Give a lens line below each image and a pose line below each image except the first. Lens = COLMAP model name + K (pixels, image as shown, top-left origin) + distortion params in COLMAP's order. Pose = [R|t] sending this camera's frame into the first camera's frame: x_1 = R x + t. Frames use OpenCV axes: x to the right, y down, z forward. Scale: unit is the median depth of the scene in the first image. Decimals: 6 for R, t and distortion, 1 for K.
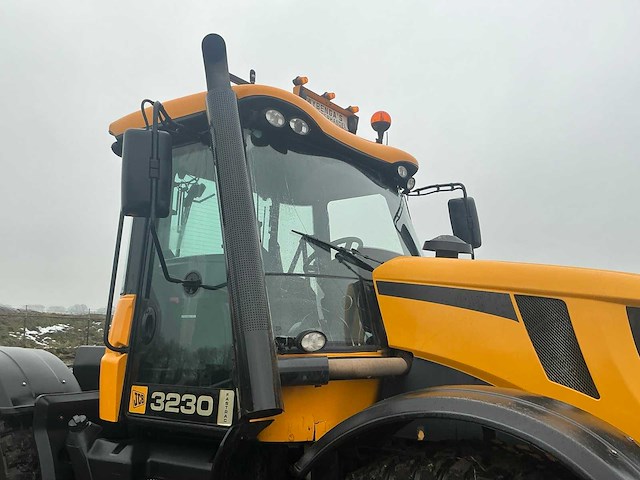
lens RADIAL K [[593.1, 0, 320.0], [0, 593.1, 240.0], [0, 0, 1]] dist [0.132797, -0.309663]
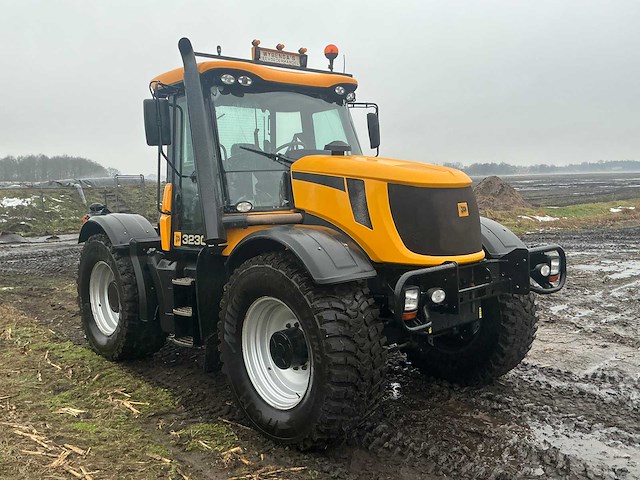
lens RADIAL K [[593.1, 0, 320.0], [0, 593.1, 240.0], [0, 0, 1]] dist [0.132797, -0.309663]
pose [[0.973903, -0.023106, -0.225784, 0.560828], [0.075092, 0.971582, 0.224475, -0.120676], [0.214181, -0.235572, 0.947962, -0.692054]]
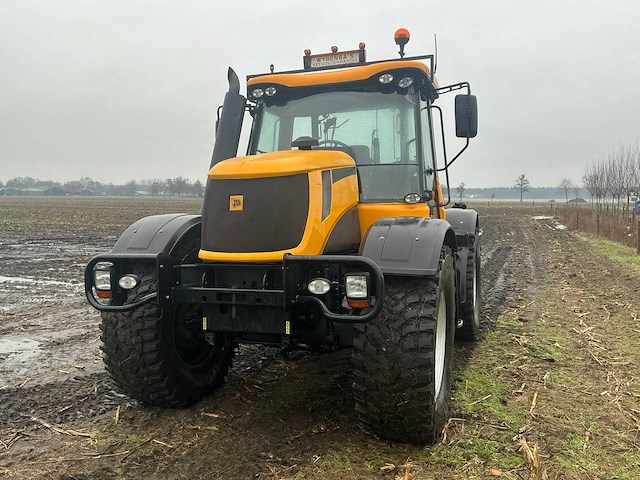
lens RADIAL K [[565.1, 0, 320.0], [0, 565.1, 240.0], [0, 0, 1]] dist [0.082399, -0.003573]
pose [[0.266373, 0.026977, -0.963493, 1.829453], [0.153798, 0.985611, 0.070116, 0.180291], [0.951521, -0.166860, 0.258391, 0.615093]]
